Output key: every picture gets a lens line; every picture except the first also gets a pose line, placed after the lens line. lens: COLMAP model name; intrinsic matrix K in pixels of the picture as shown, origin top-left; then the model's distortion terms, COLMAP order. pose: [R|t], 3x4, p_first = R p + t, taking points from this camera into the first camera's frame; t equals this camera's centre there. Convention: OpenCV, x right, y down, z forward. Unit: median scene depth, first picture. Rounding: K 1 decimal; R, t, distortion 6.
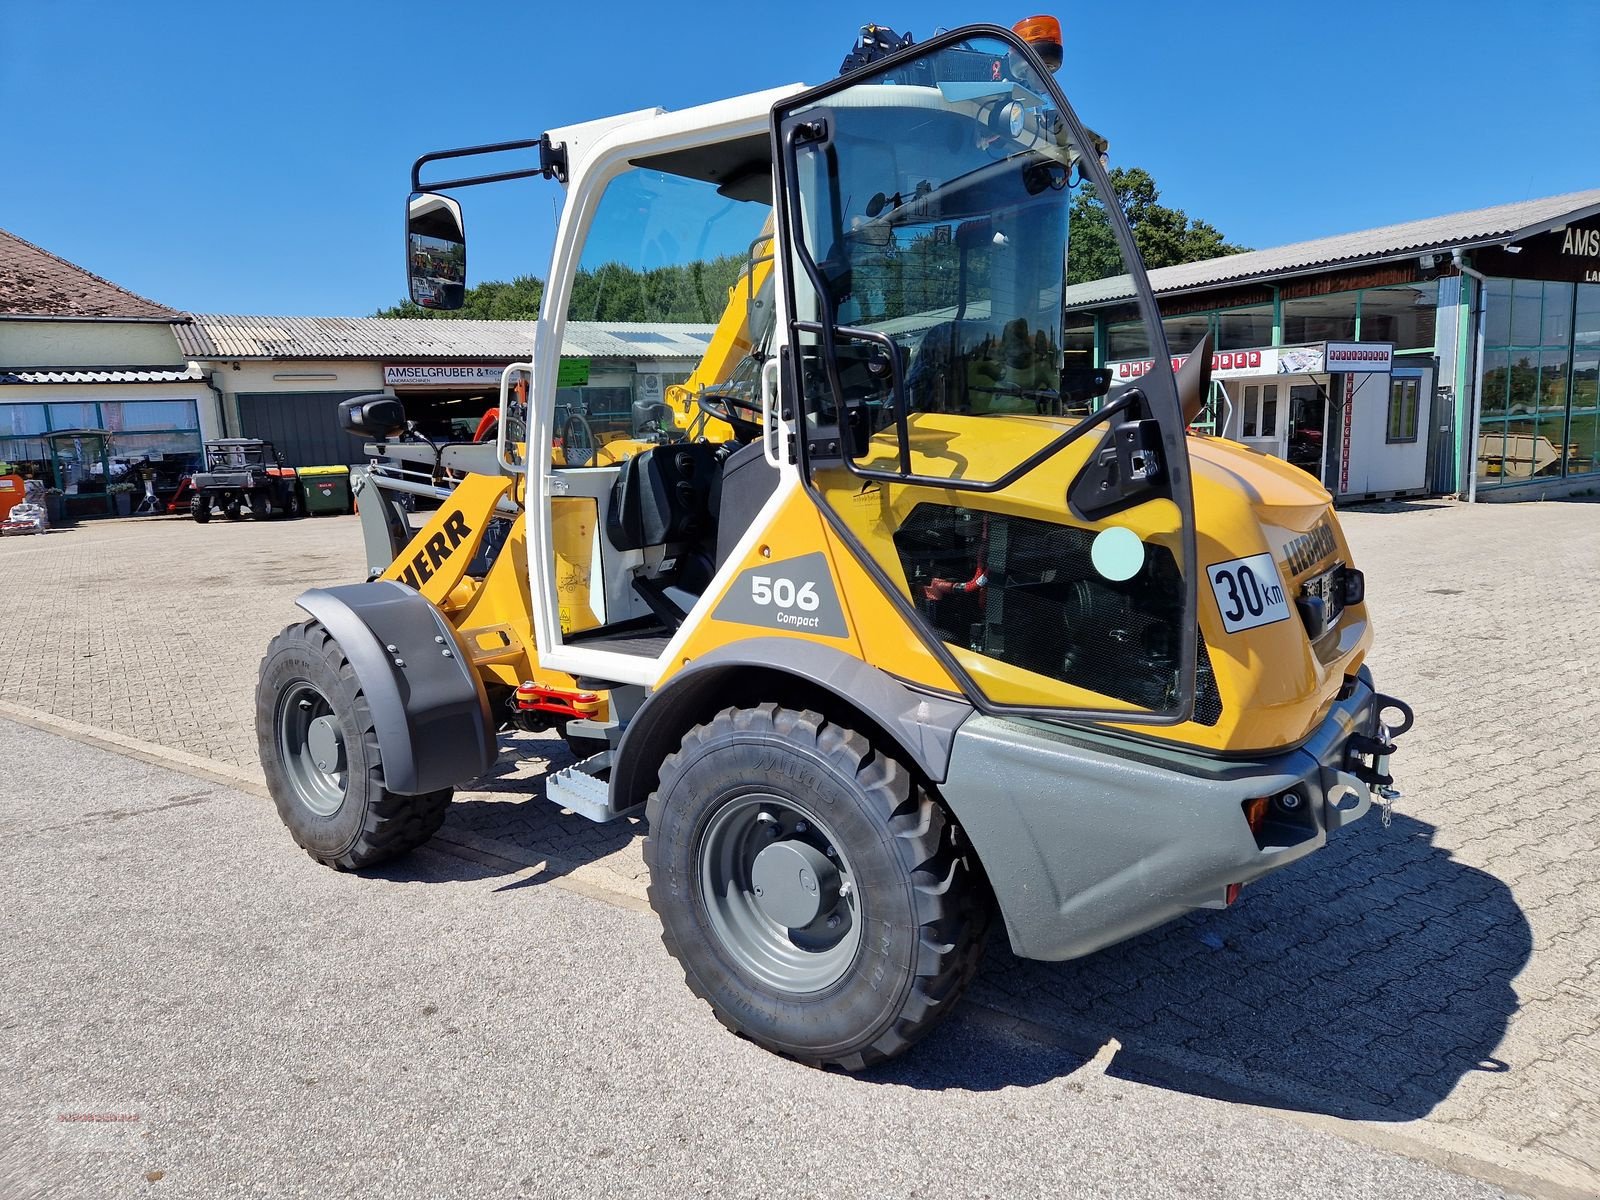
lens RADIAL K [[1061.0, 0, 787.4], [0, 1061.0, 597.0], [0, 0, 1]] dist [0.079533, -0.069884]
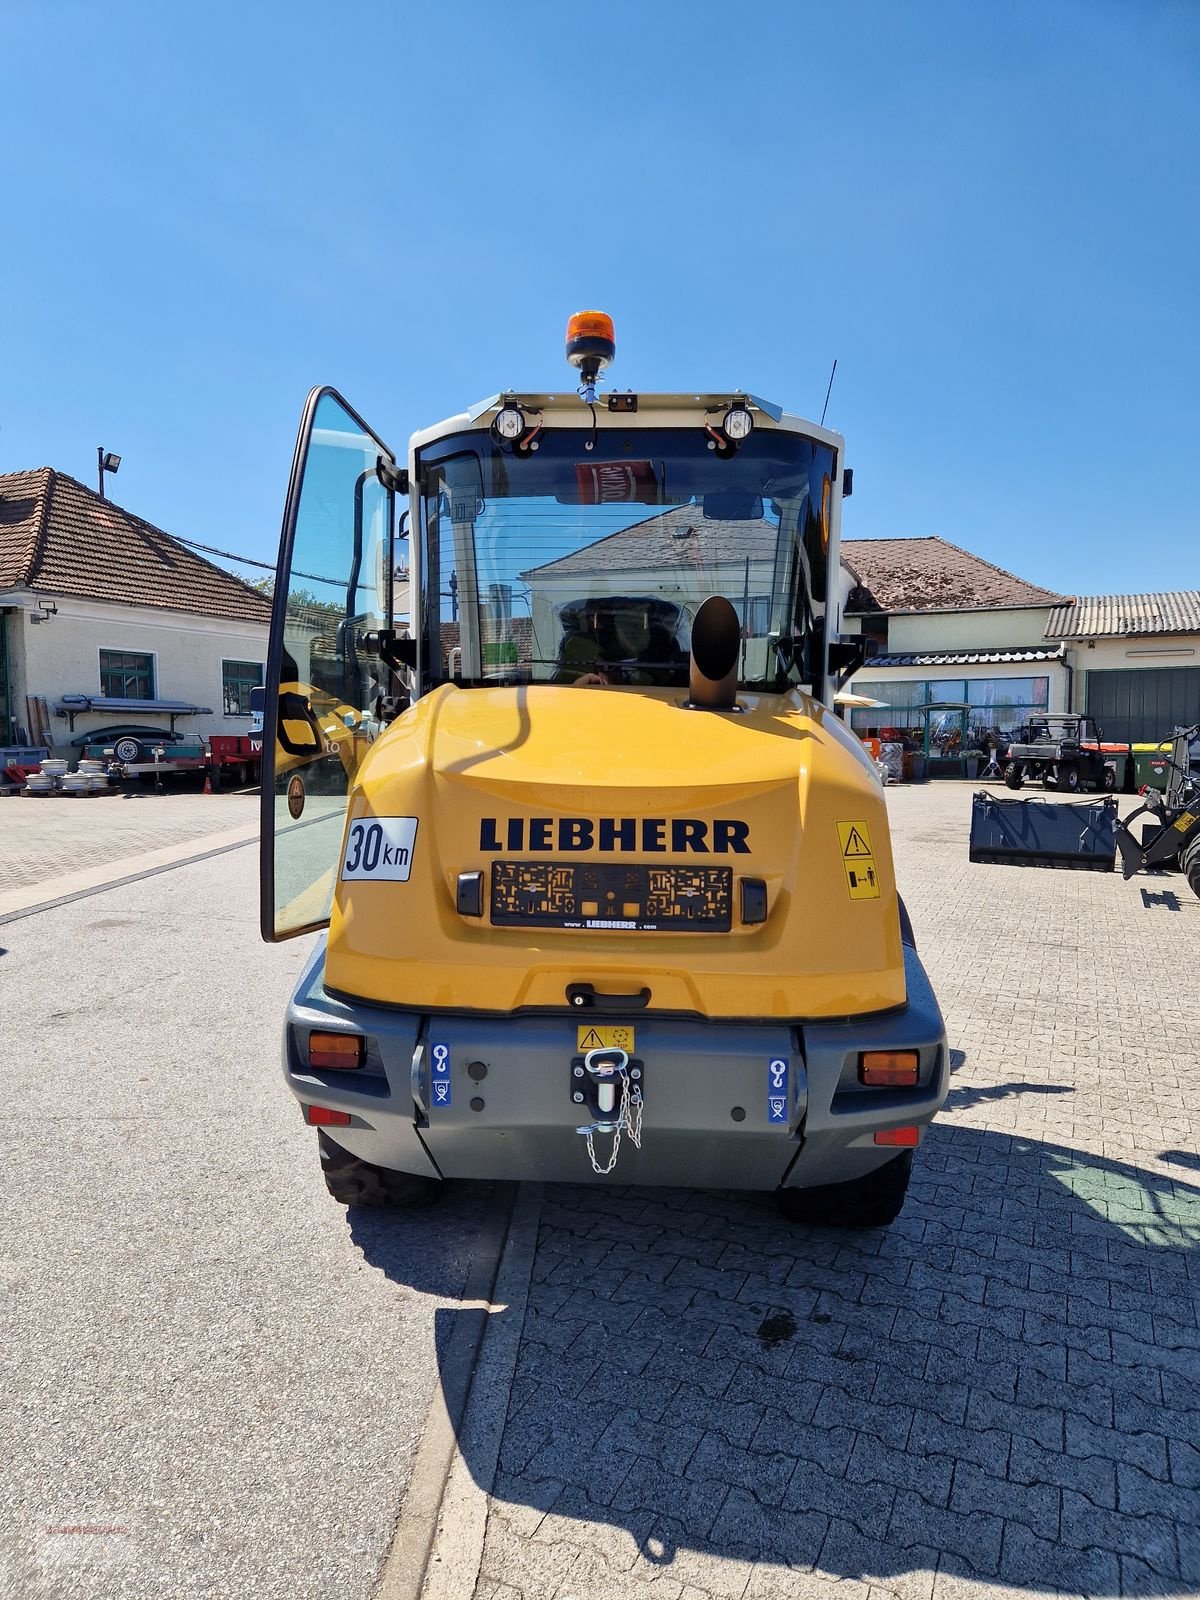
lens RADIAL K [[1053.0, 0, 572.7], [0, 1053.0, 800.0], [0, 0, 1]] dist [0.079820, -0.068475]
pose [[0.539999, 0.095821, -0.836194, 0.170171], [-0.150768, 0.988441, 0.015904, -0.011969], [0.828052, 0.117483, 0.548204, 0.068979]]
